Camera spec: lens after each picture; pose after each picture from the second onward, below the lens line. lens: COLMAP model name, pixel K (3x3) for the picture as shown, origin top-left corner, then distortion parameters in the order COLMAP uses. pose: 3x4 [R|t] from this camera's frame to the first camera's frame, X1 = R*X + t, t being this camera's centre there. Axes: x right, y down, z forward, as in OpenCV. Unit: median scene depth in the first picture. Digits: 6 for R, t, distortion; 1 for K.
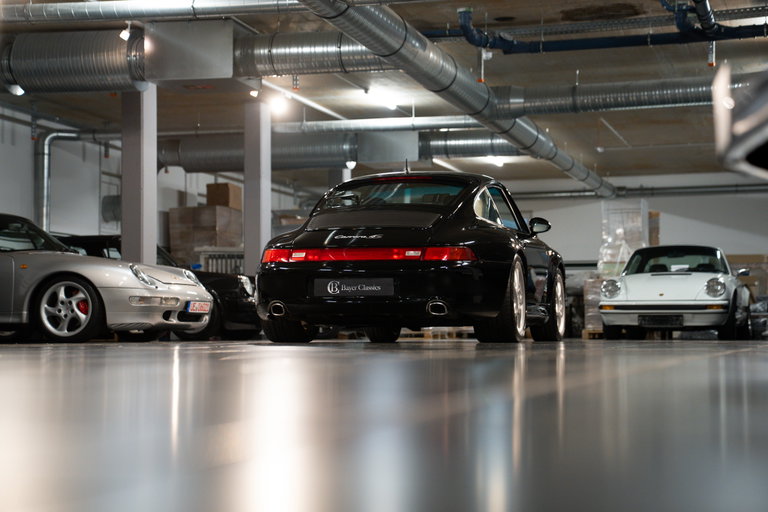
lens RADIAL K [[1454.7, 0, 382.8], [0, 1454.7, 256.5], [0, 0, 1]] dist [0.369409, 0.000000]
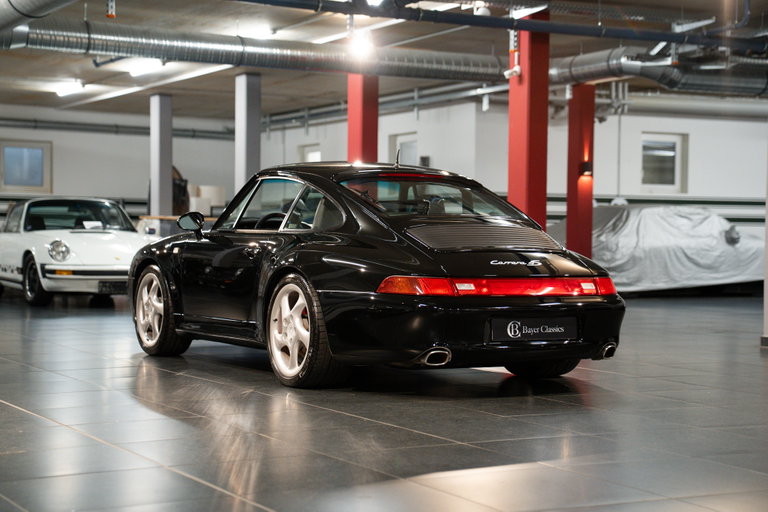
lens RADIAL K [[1375.4, 0, 382.7], [0, 1375.4, 259.8], [0, 0, 1]] dist [0.339176, 0.000000]
pose [[0.699841, 0.000547, 0.714298, -0.321170], [-0.052256, 0.997359, 0.050435, -0.026149], [-0.712385, -0.072623, 0.698022, 0.277909]]
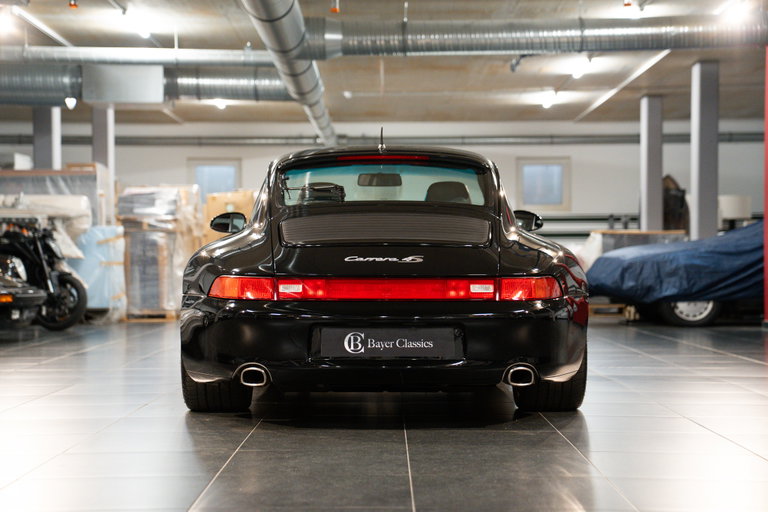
lens RADIAL K [[1454.7, 0, 376.9], [0, 1454.7, 257.8], [0, 0, 1]] dist [0.369409, 0.000000]
pose [[0.961124, 0.001340, 0.276114, -0.101970], [-0.014878, 0.998787, 0.046943, -0.022952], [-0.275716, -0.049227, 0.959978, 0.211256]]
